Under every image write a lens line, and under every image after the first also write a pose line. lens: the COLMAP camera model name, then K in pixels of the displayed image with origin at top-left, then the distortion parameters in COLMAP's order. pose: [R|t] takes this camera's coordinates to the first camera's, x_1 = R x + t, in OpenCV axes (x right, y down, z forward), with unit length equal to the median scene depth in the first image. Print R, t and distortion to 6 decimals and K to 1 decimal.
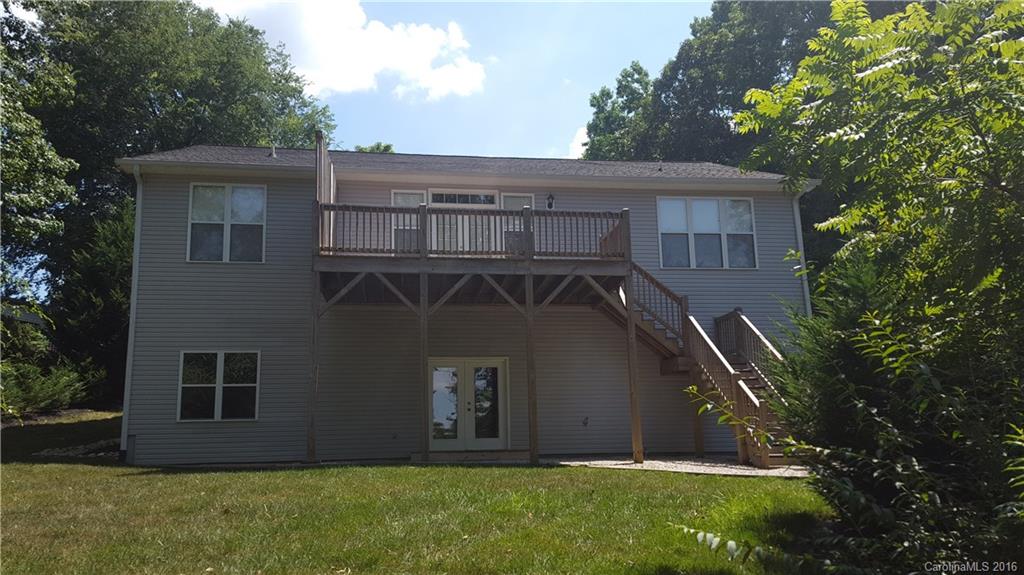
lens RADIAL K [[760.1, 0, 510.2], [0, 760.1, 286.0], [0, 0, 1]] dist [0.029307, -0.046601]
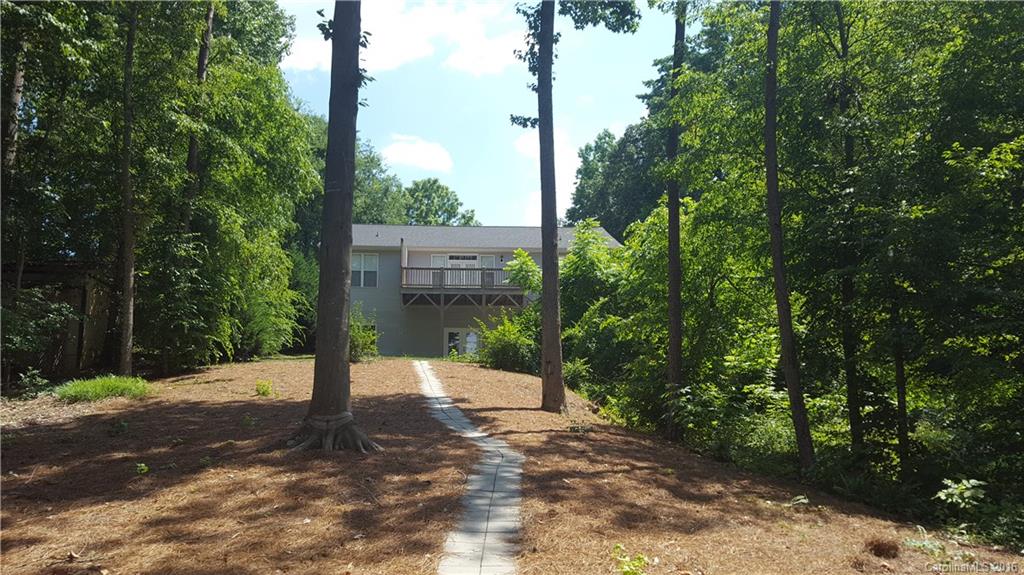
lens RADIAL K [[760.1, 0, 512.7], [0, 760.1, 288.4], [0, 0, 1]] dist [0.029307, -0.046601]
pose [[0.997619, 0.002088, -0.068939, 0.106817], [-0.000524, 0.999742, 0.022699, -0.032669], [0.068969, -0.022609, 0.997363, -0.546234]]
